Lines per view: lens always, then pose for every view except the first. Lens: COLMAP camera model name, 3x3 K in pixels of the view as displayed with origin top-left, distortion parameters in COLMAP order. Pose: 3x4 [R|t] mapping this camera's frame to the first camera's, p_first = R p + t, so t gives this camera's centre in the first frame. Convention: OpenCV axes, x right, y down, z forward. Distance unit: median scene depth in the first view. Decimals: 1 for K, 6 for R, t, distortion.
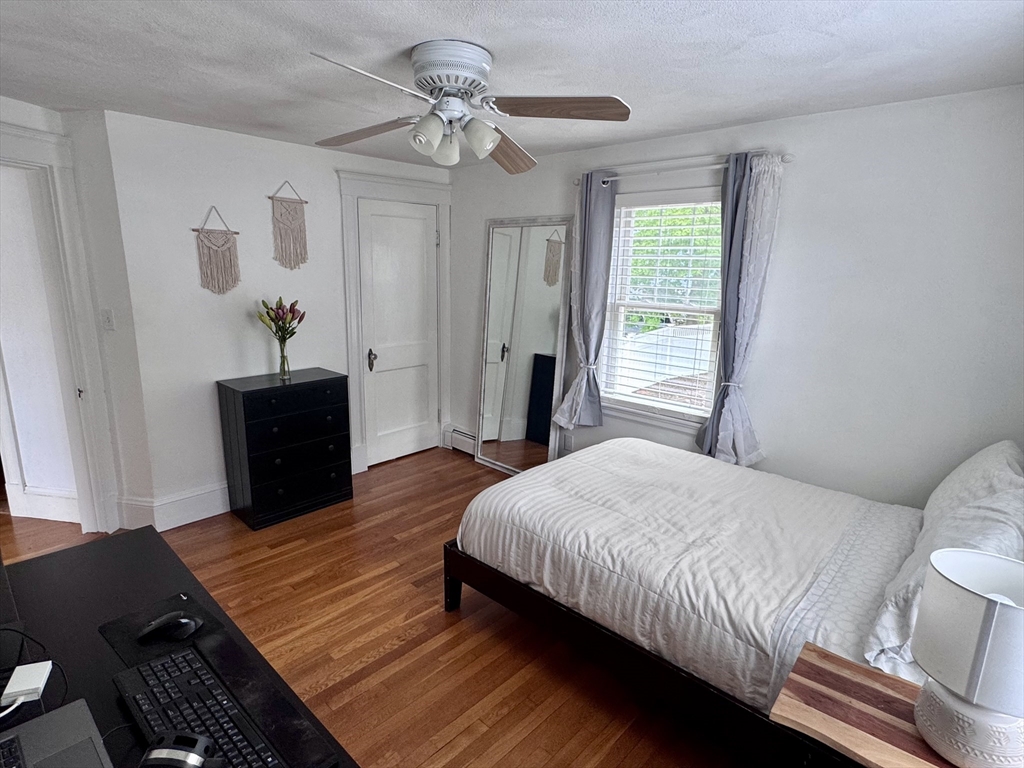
lens RADIAL K [[552.1, 0, 505.7], [0, 552.1, 383.9], [0, 0, 1]] dist [-0.006388, -0.000014]
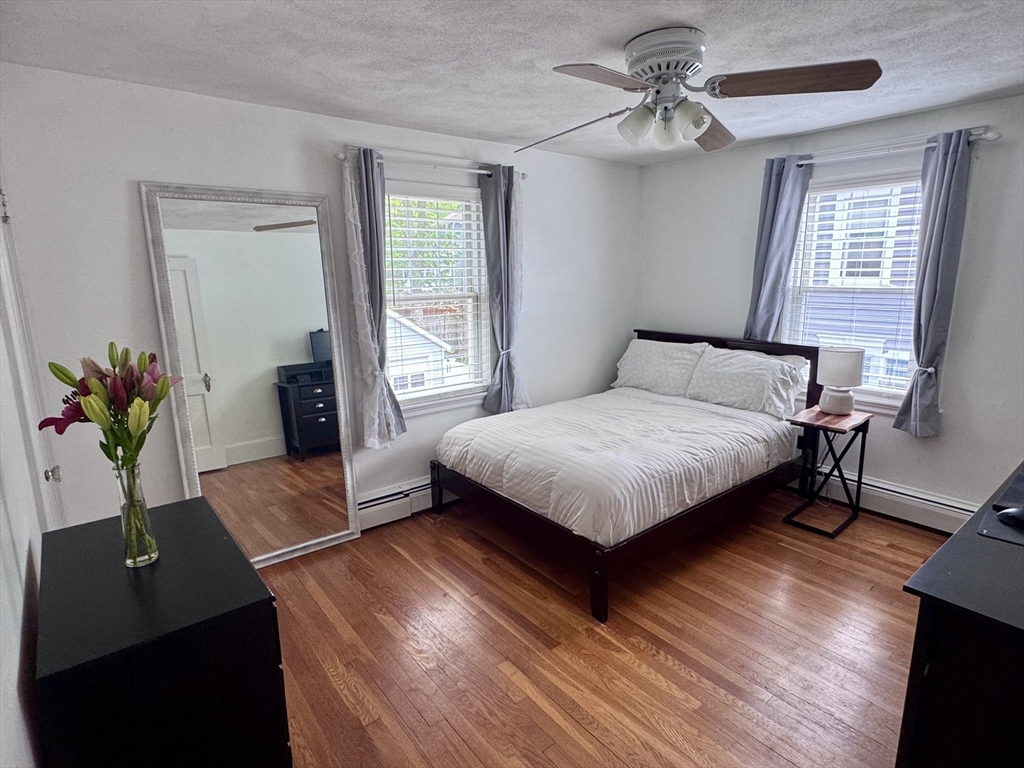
lens RADIAL K [[552.1, 0, 507.7], [0, 552.1, 387.9], [0, 0, 1]] dist [-0.006388, -0.000014]
pose [[0.140372, -0.229382, 0.963161, -1.014266], [0.233544, 0.953014, 0.192929, -0.198706], [-0.962161, 0.197858, 0.187347, 0.979630]]
